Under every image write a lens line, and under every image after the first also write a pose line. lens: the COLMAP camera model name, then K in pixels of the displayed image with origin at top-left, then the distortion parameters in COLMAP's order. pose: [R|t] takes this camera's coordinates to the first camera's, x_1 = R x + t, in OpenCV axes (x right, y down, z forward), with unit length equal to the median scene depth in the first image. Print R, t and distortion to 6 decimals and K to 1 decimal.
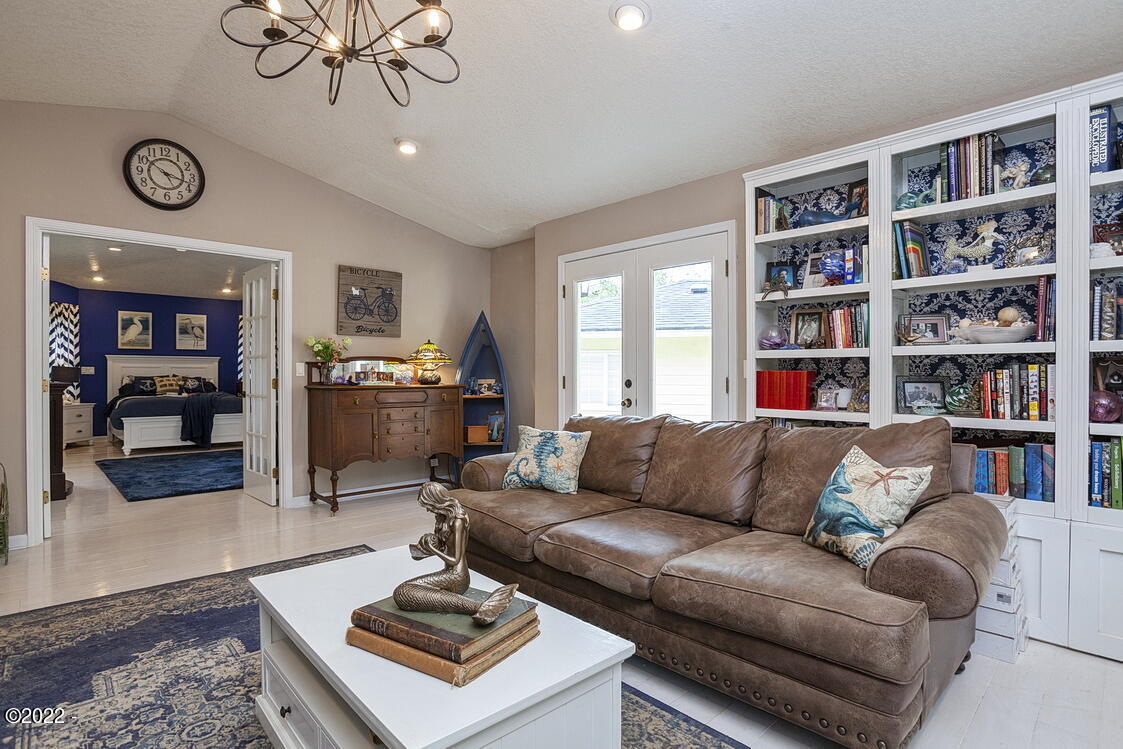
lens RADIAL K [[627.9, 0, 561.5], [0, 627.9, 374.5], [0, 0, 1]] dist [-0.003869, -0.000126]
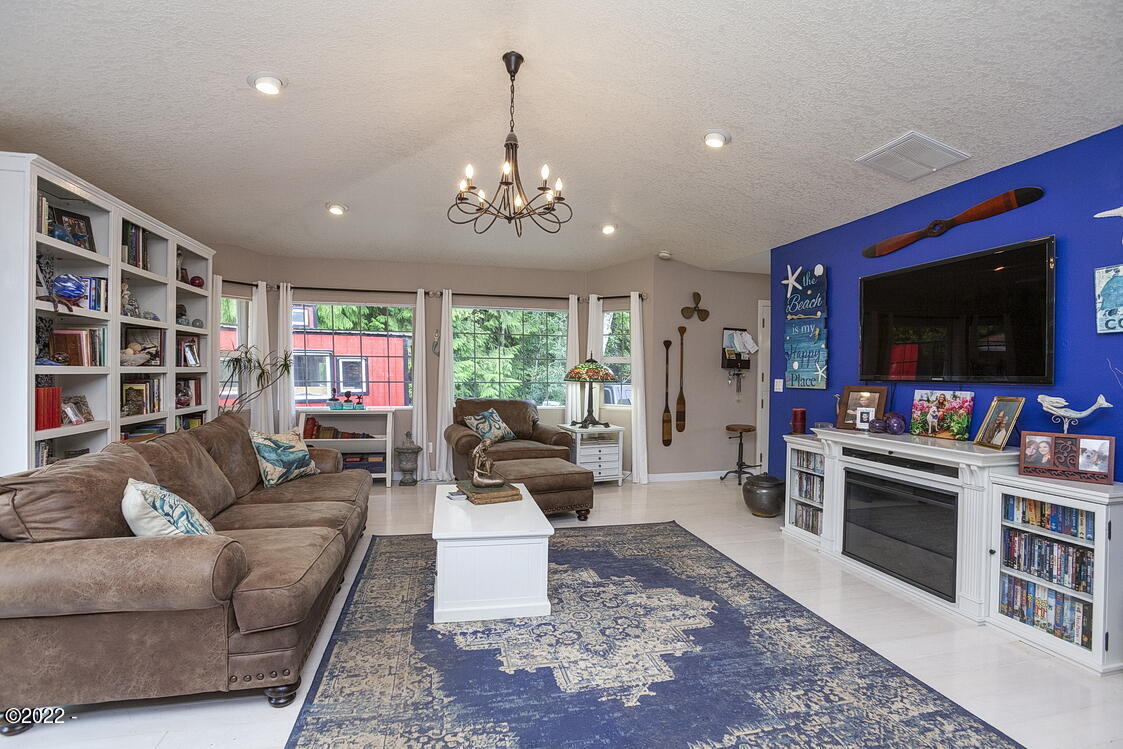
lens RADIAL K [[602.9, 0, 561.5], [0, 602.9, 374.5], [0, 0, 1]] dist [-0.001628, -0.000072]
pose [[-0.888920, -0.020695, 0.457595, -0.668747], [-0.015963, 0.999772, 0.014207, -0.045860], [-0.457784, 0.005325, -0.889047, 1.305340]]
